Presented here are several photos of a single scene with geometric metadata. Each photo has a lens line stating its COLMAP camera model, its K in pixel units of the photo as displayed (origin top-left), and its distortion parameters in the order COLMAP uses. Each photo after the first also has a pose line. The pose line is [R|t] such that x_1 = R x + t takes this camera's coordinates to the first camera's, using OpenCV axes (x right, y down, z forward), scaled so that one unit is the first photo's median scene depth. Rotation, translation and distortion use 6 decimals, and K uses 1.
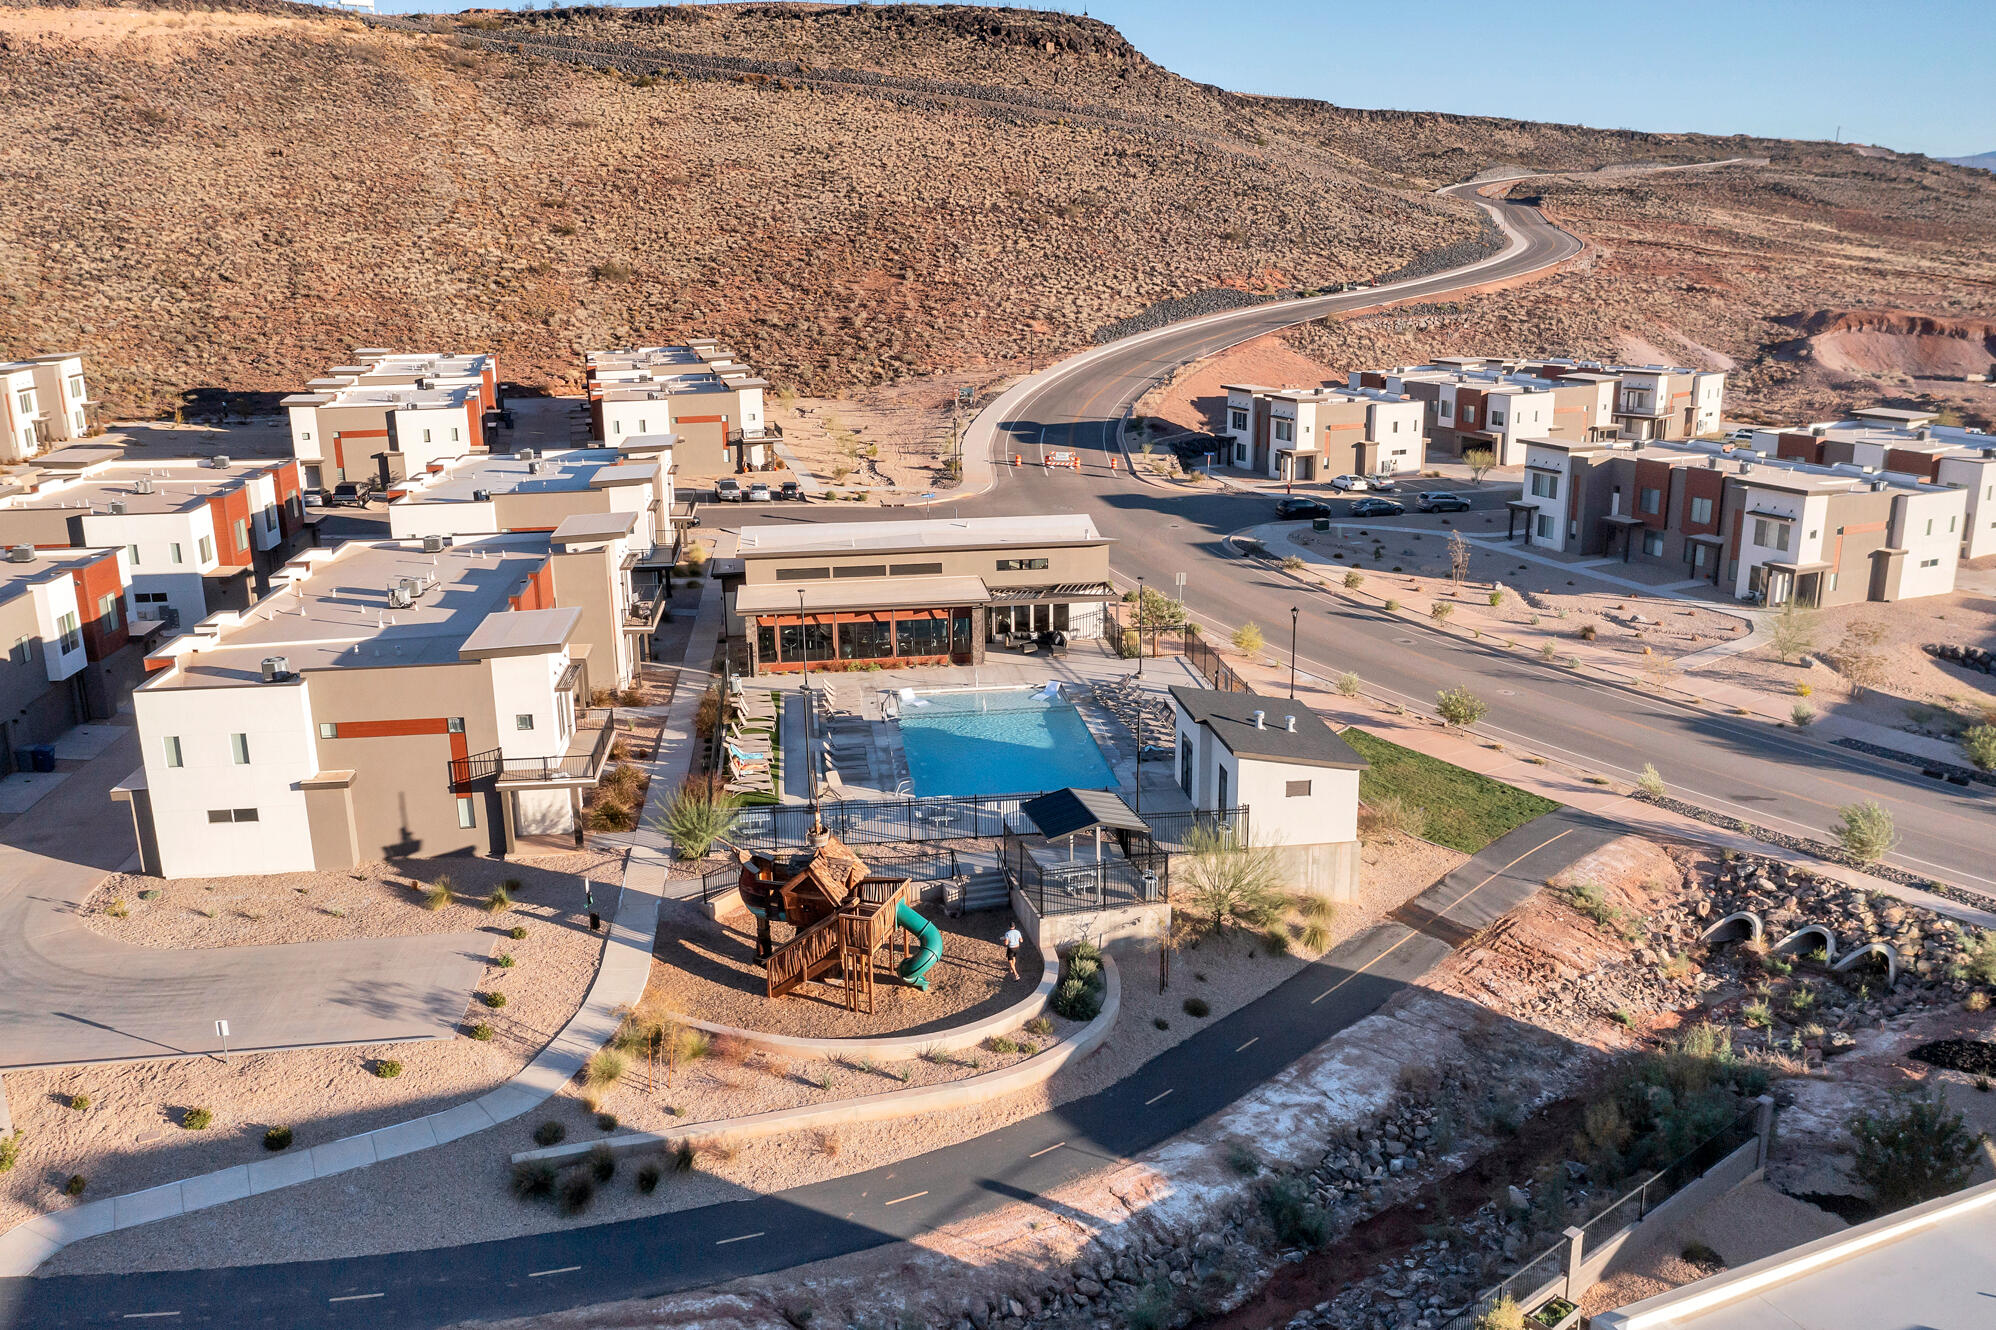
lens RADIAL K [[1583.8, 0, 1027.2], [0, 1583.8, 667.9], [0, 0, 1]] dist [-0.004643, 0.001185]
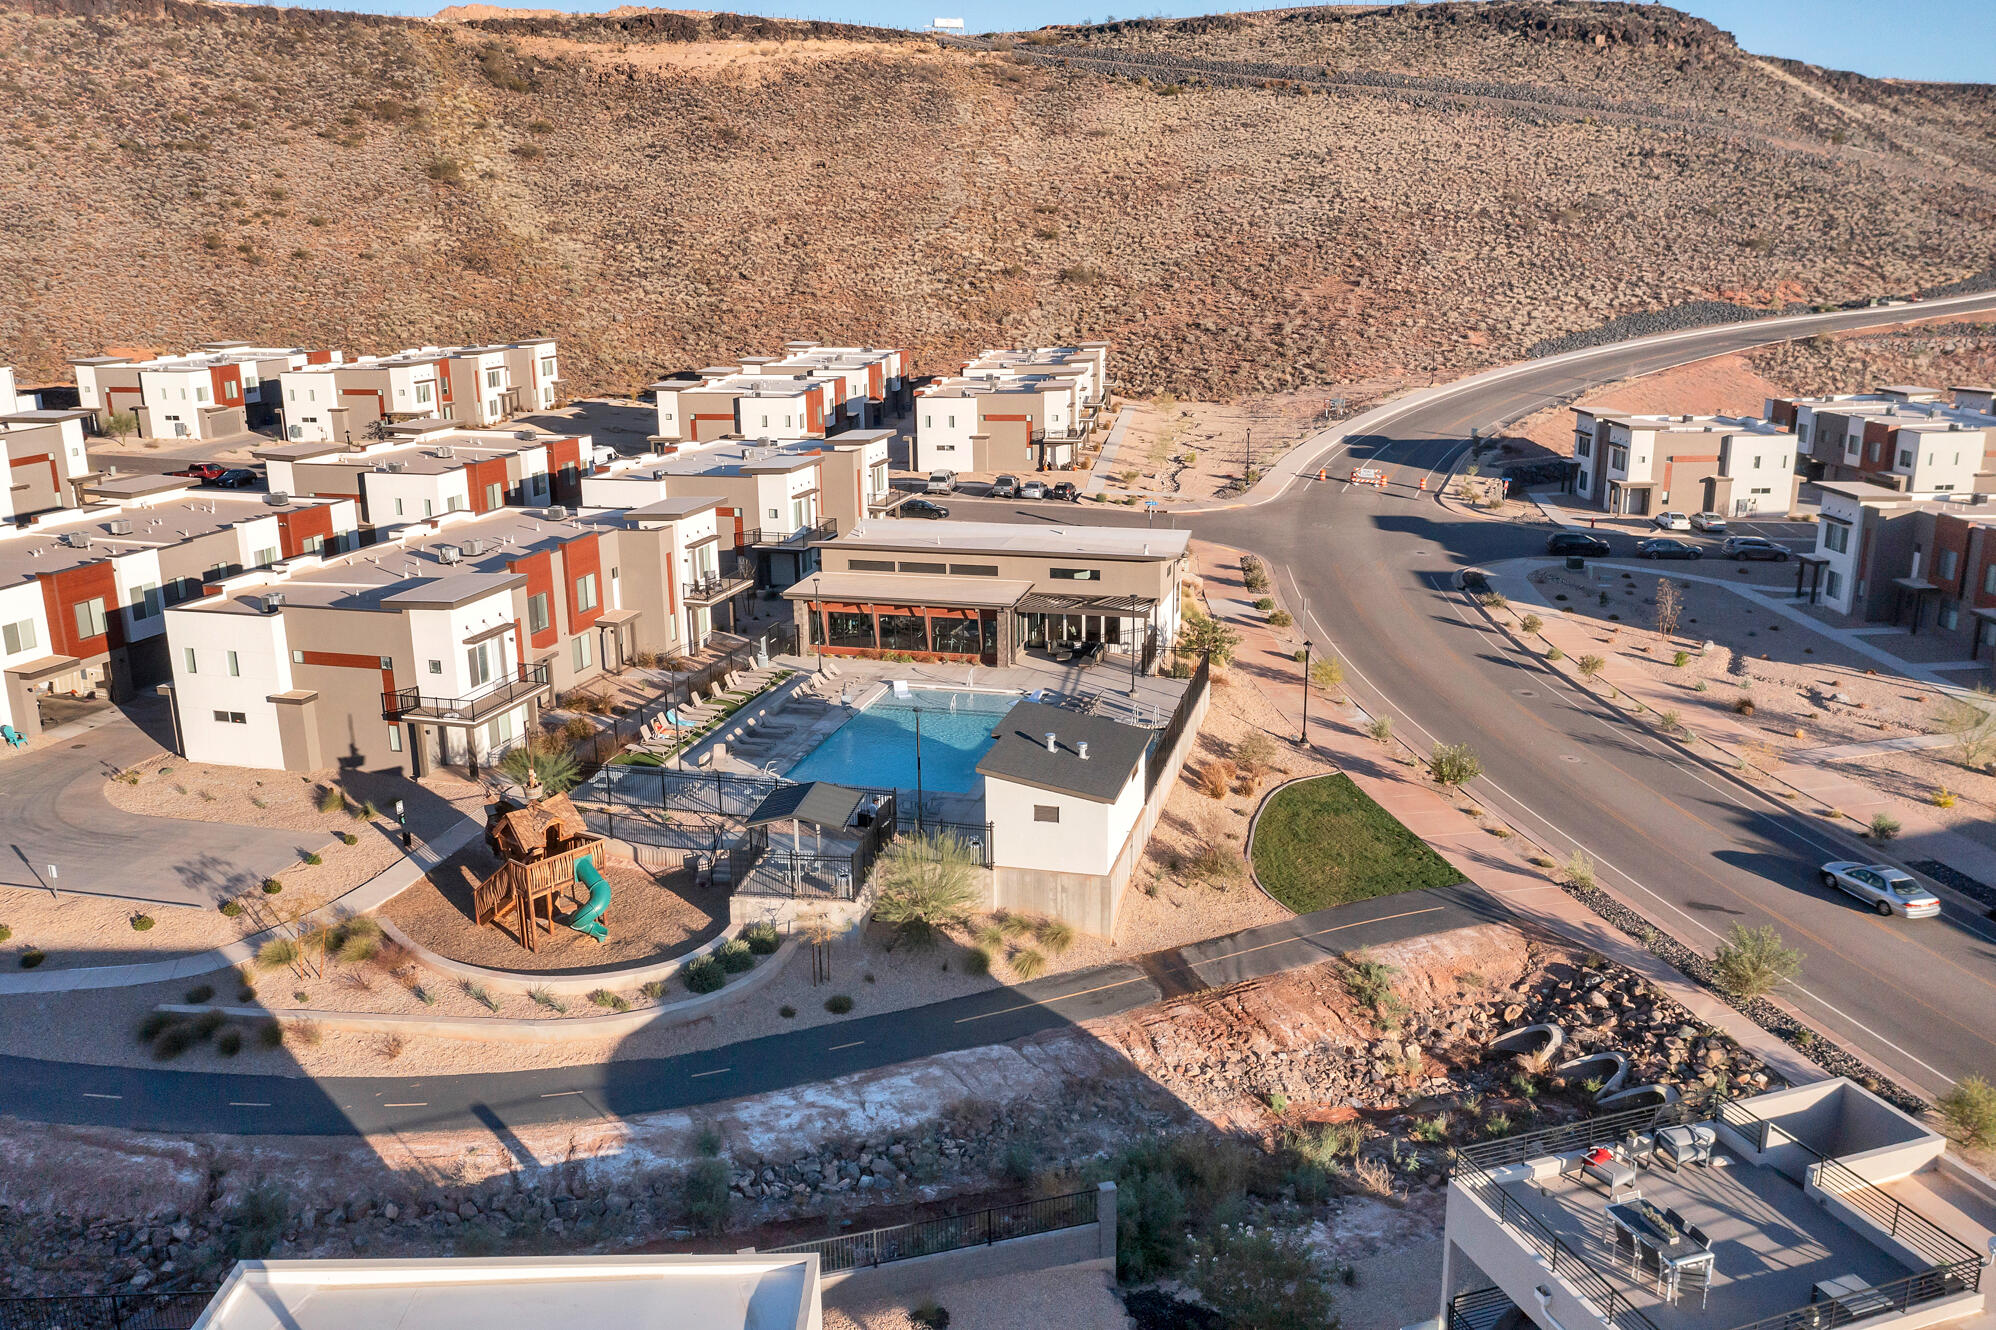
lens RADIAL K [[1583.8, 0, 1027.2], [0, 1583.8, 667.9], [0, 0, 1]] dist [-0.004643, 0.001185]
pose [[0.925184, 0.102822, -0.365326, 0.125645], [-0.103059, 0.994495, 0.018908, -0.007836], [0.365259, 0.020157, 0.930688, 0.017107]]
